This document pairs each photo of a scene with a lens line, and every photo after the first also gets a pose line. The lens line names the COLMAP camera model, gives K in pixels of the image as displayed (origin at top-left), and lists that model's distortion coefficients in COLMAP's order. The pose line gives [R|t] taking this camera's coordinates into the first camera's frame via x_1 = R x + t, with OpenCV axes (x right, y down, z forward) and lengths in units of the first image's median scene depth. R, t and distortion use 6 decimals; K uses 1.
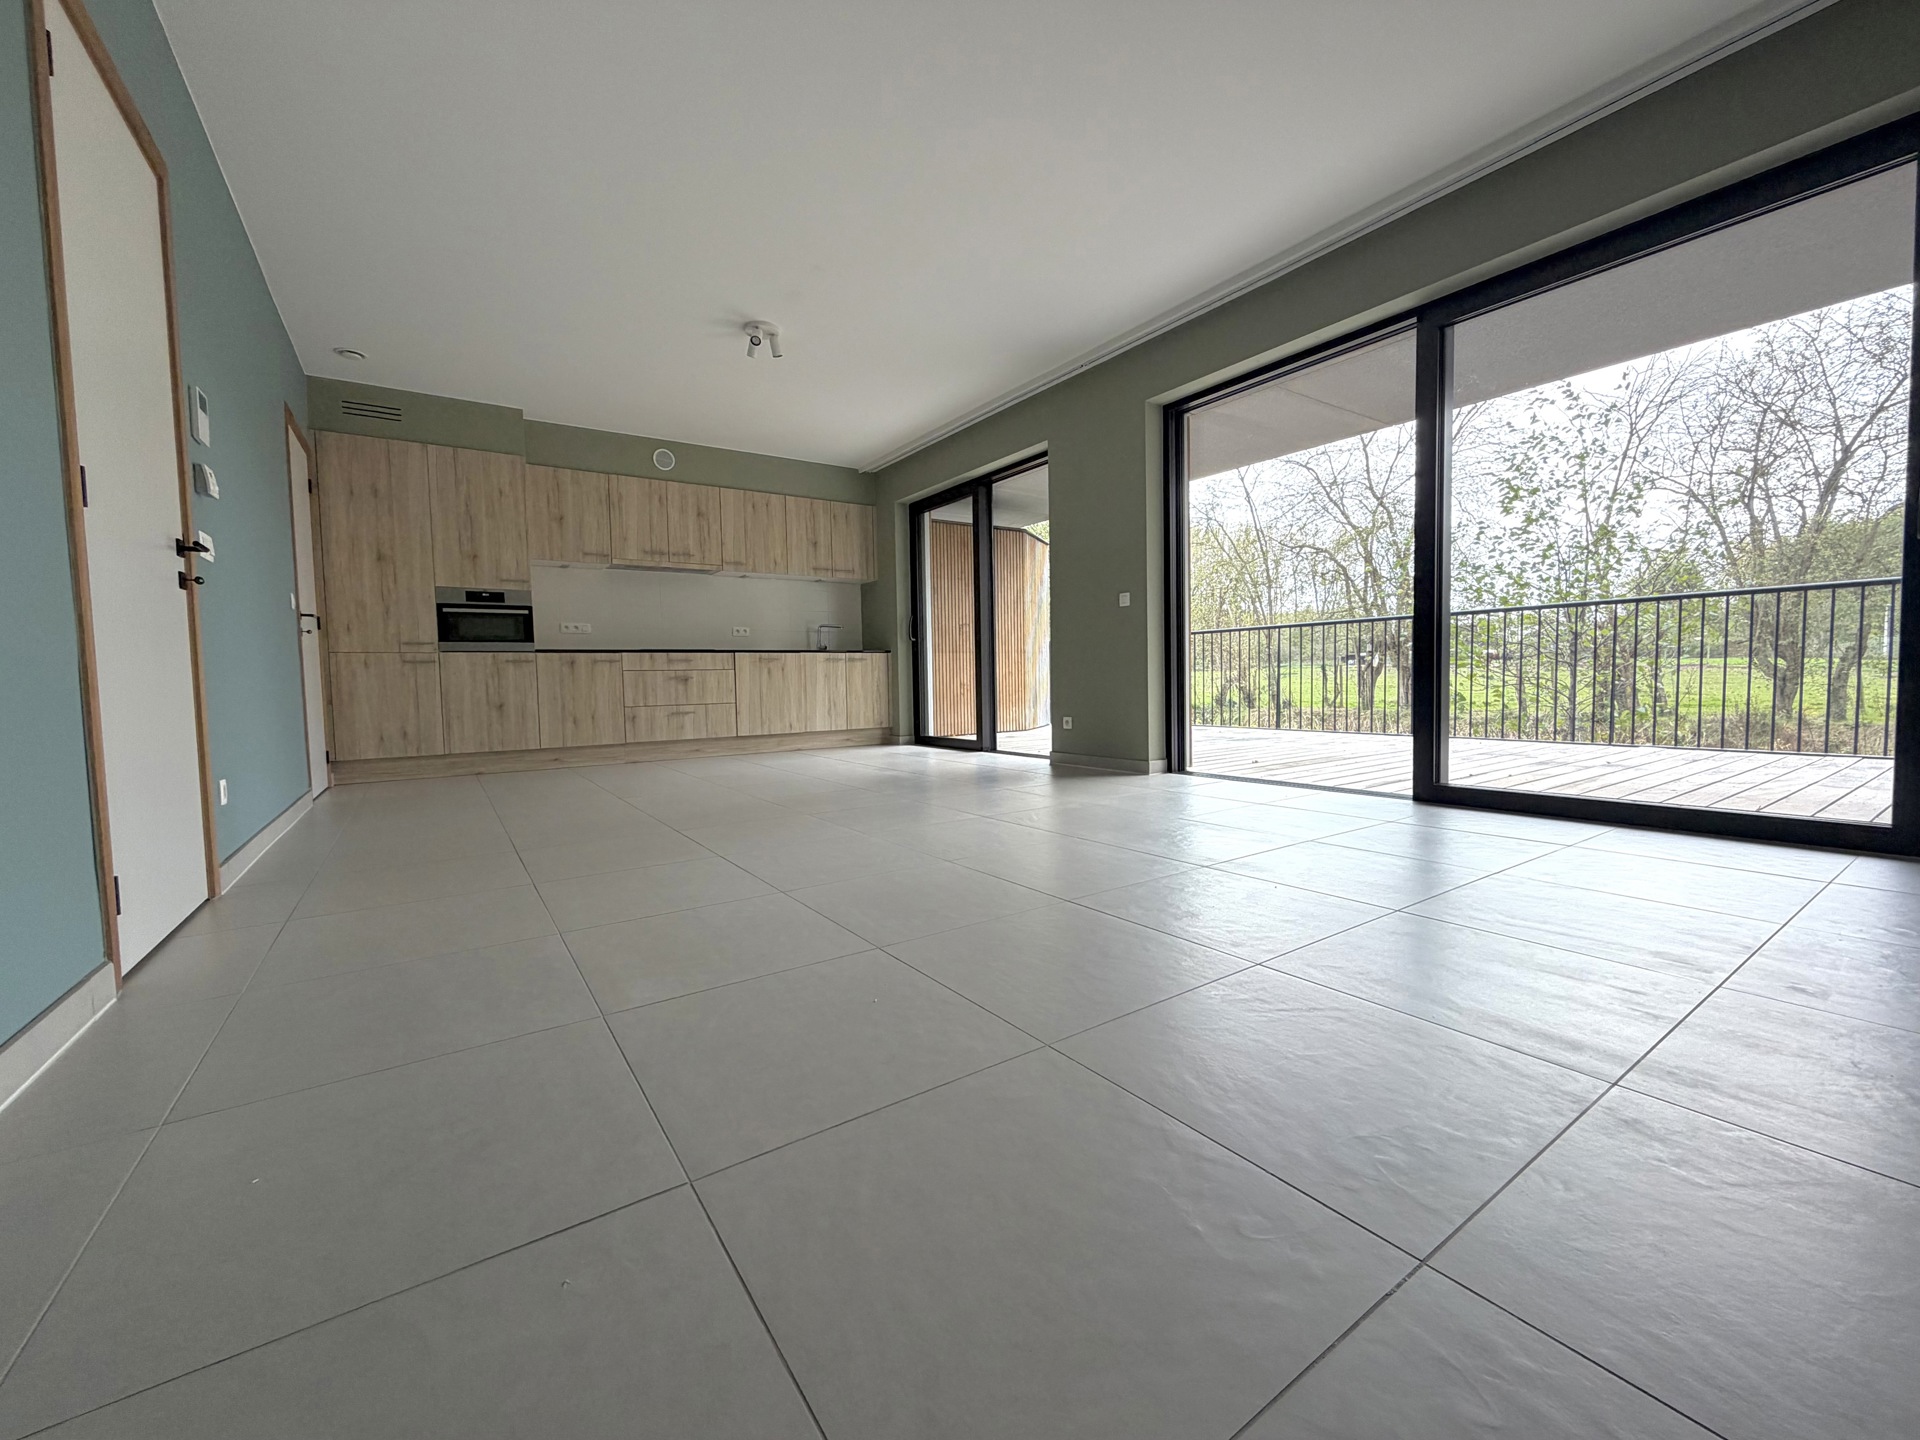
lens RADIAL K [[766.4, 0, 954.2], [0, 766.4, 719.4], [0, 0, 1]] dist [-0.000481, 0.000004]
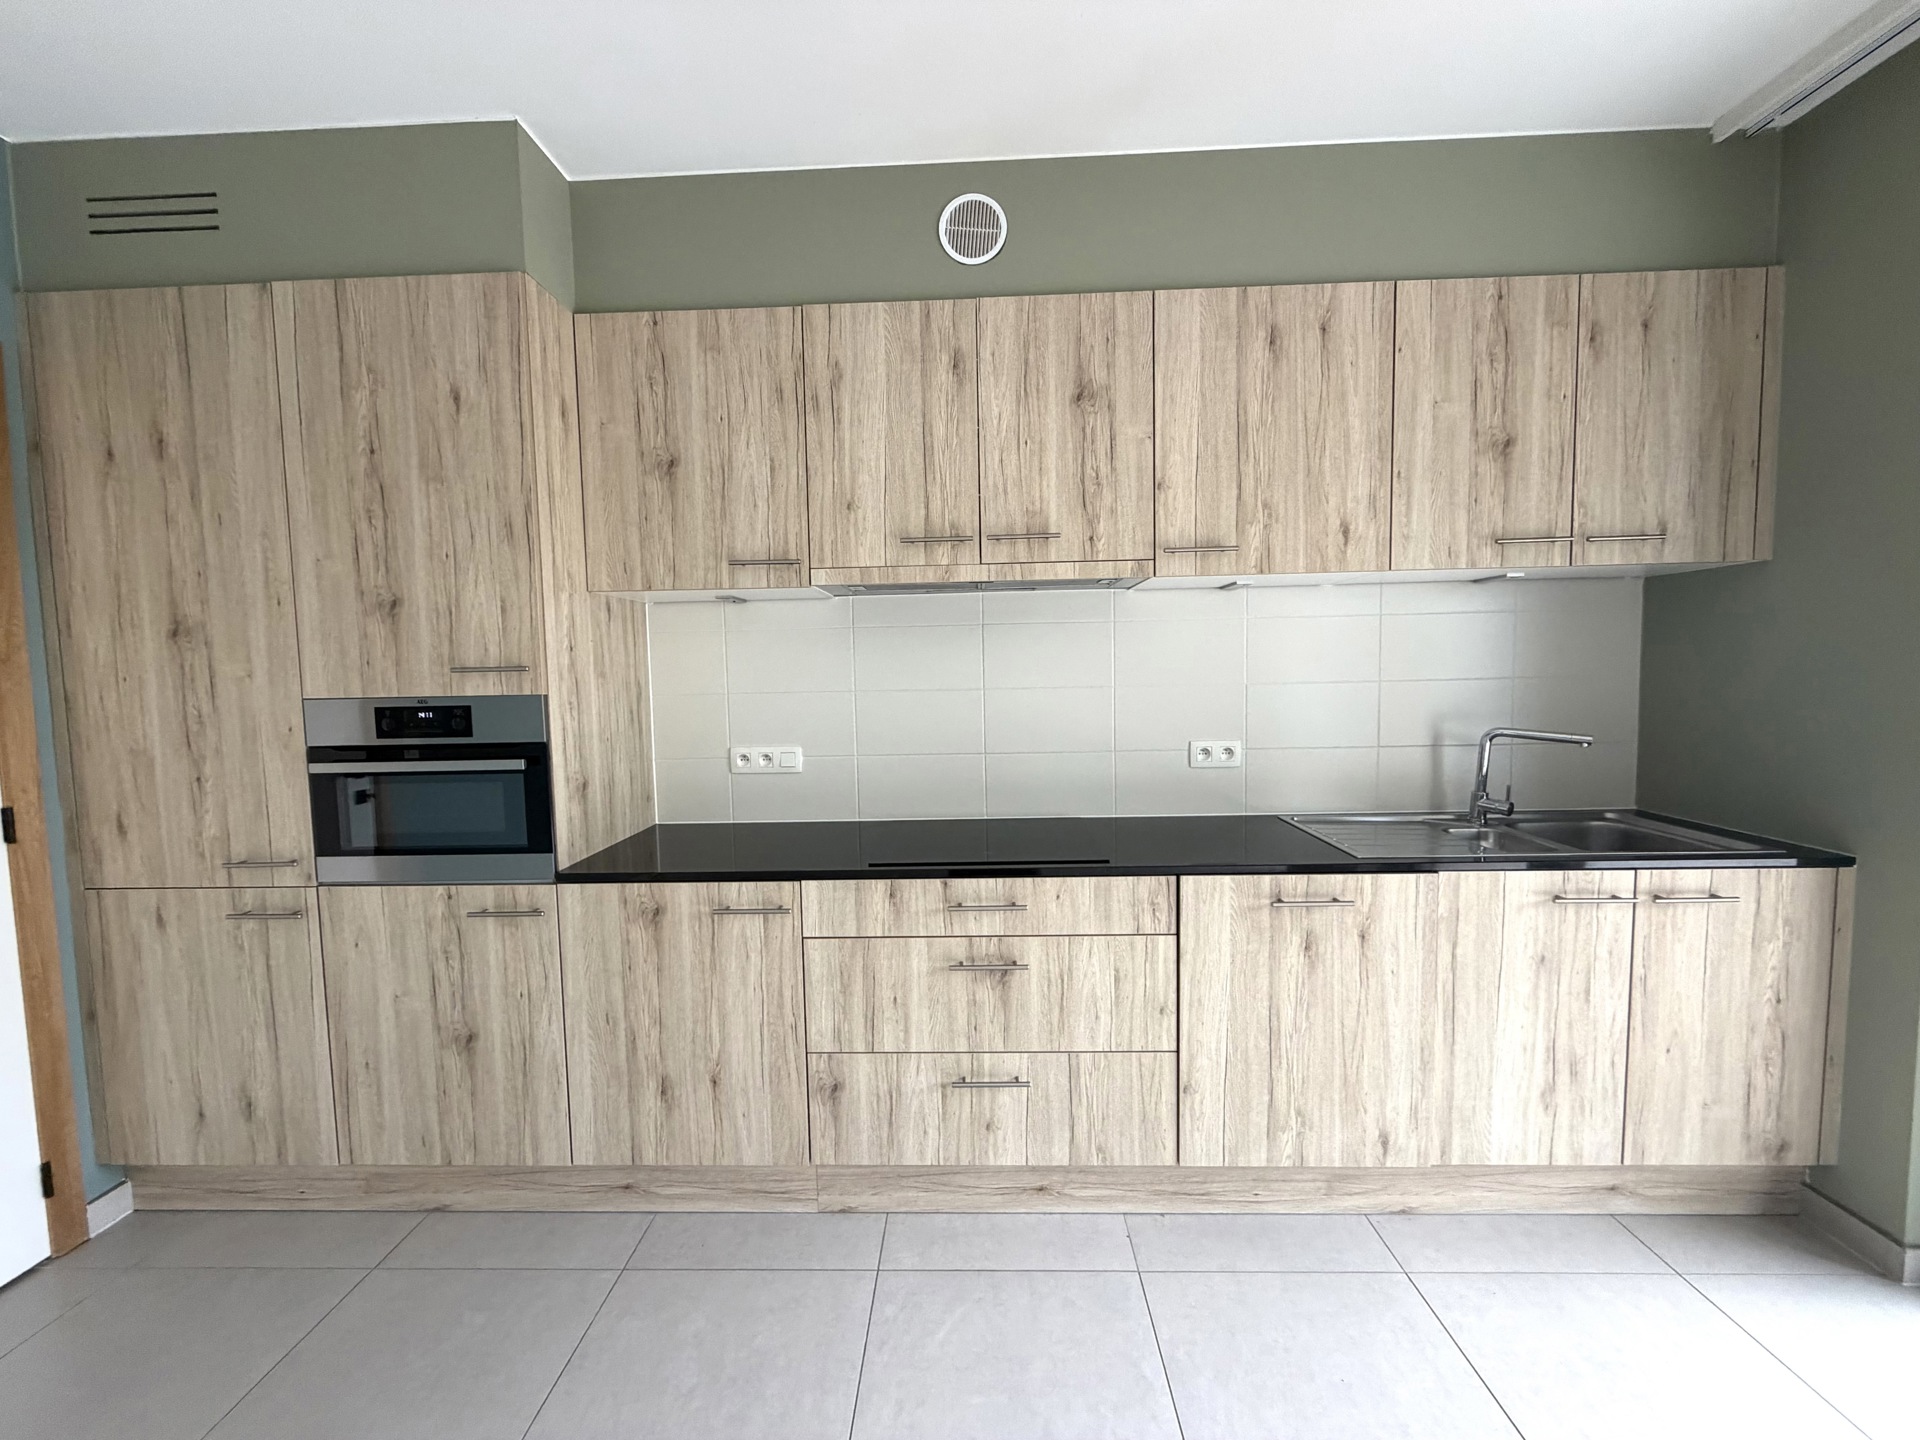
lens RADIAL K [[766.4, 0, 954.2], [0, 766.4, 719.4], [0, 0, 1]] dist [-0.000481, 0.000004]
pose [[0.806600, 0.043583, -0.589489, -0.204023], [-0.026747, 0.998948, 0.037258, -0.161062], [0.590493, -0.014285, 0.806917, 0.777074]]
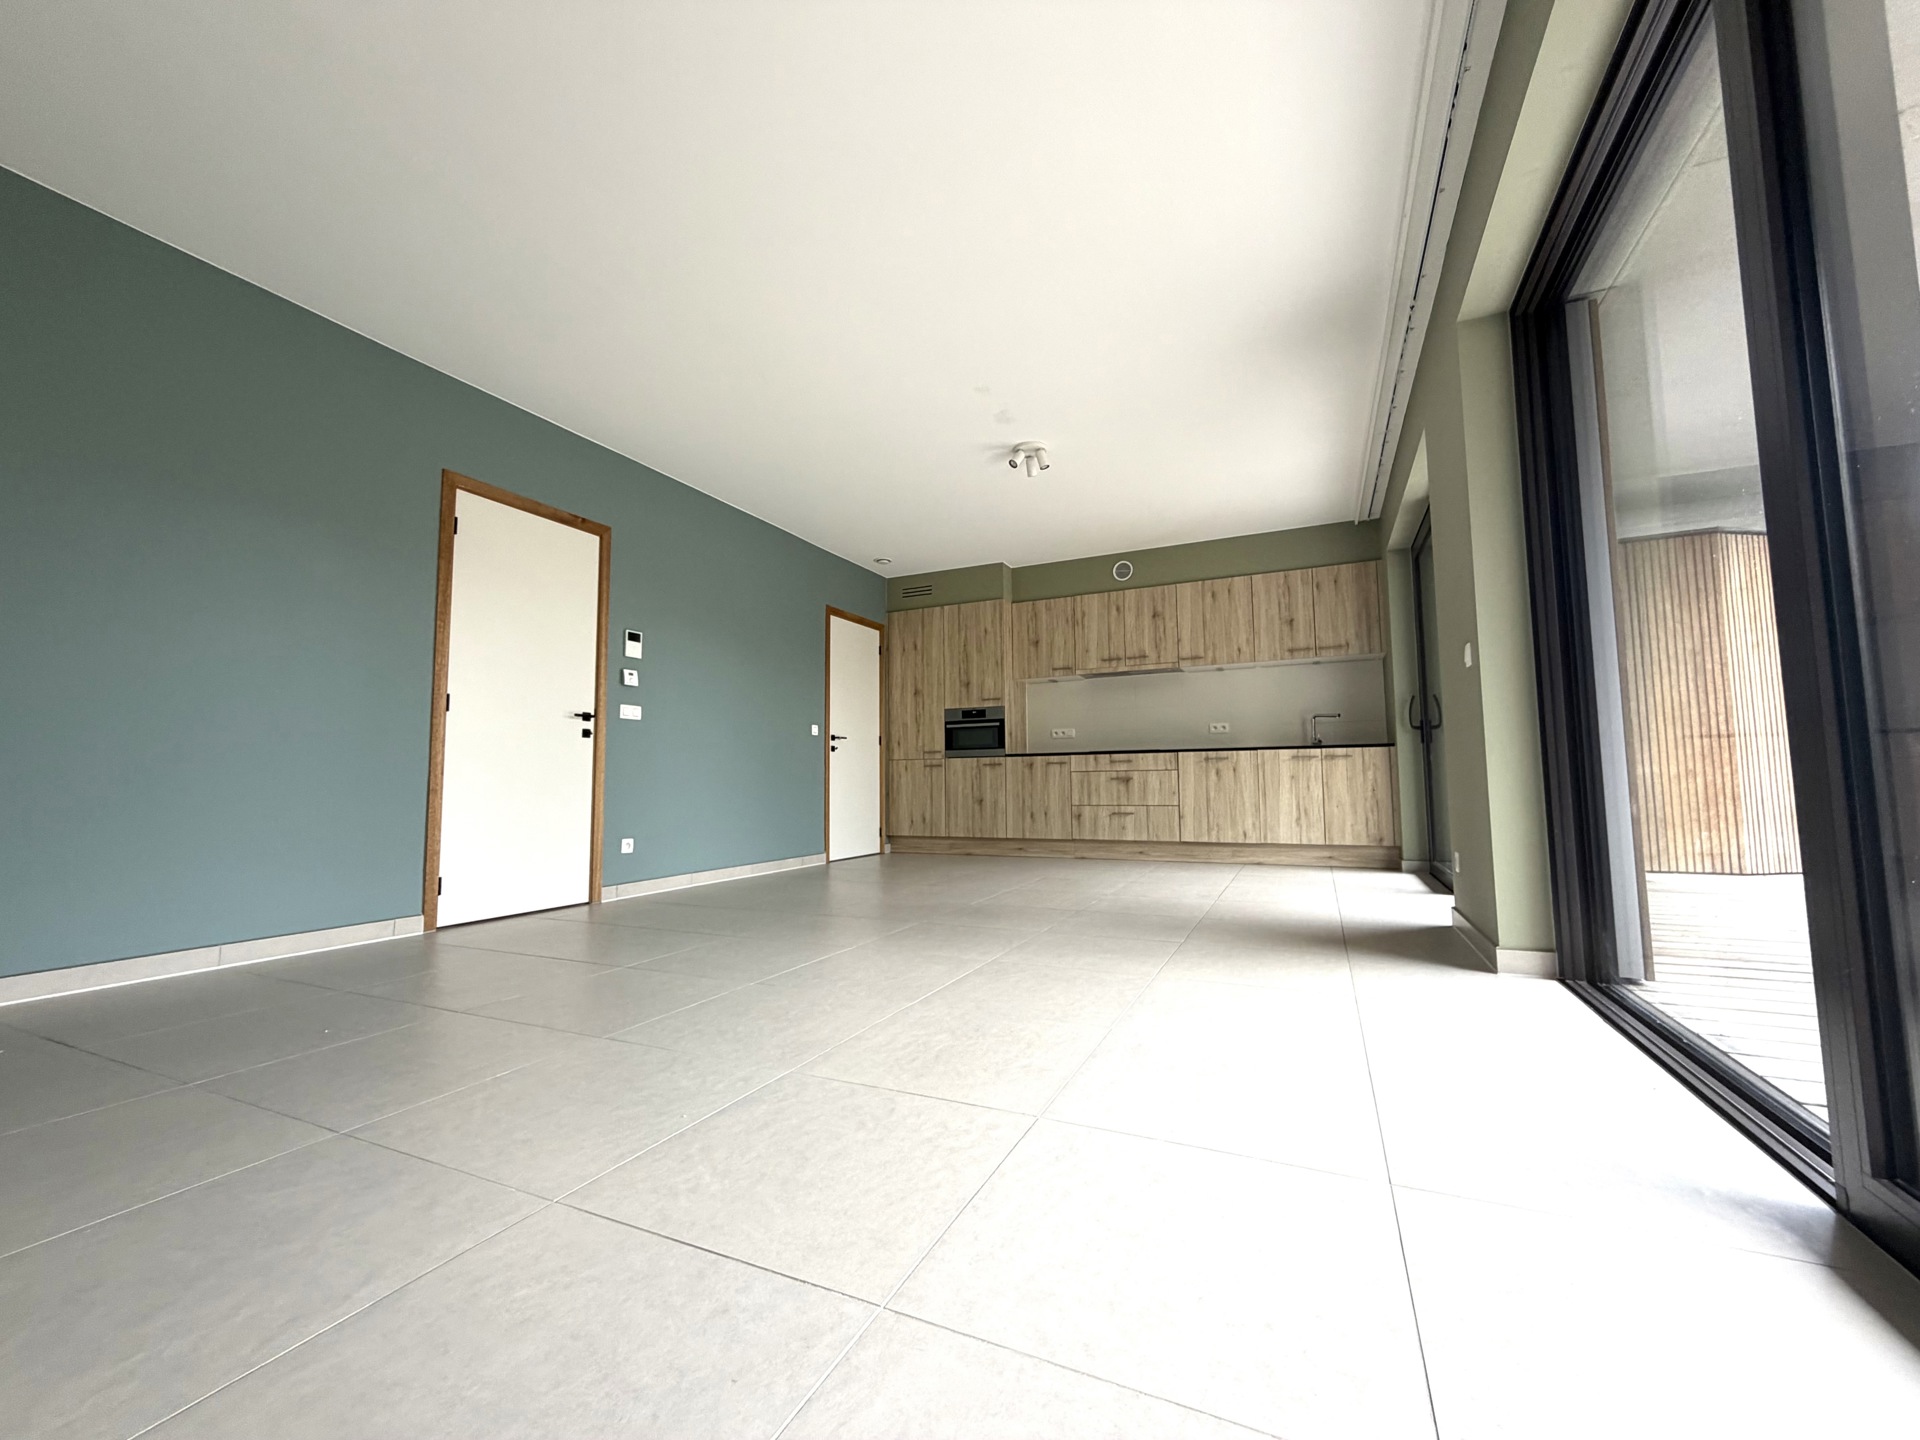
lens RADIAL K [[766.4, 0, 954.2], [0, 766.4, 719.4], [0, 0, 1]] dist [-0.000481, 0.000004]
pose [[0.505544, -0.056092, -0.860976, 0.417224], [-0.045770, 0.994736, -0.091682, -0.029659], [0.861586, 0.085756, 0.500316, 0.302114]]
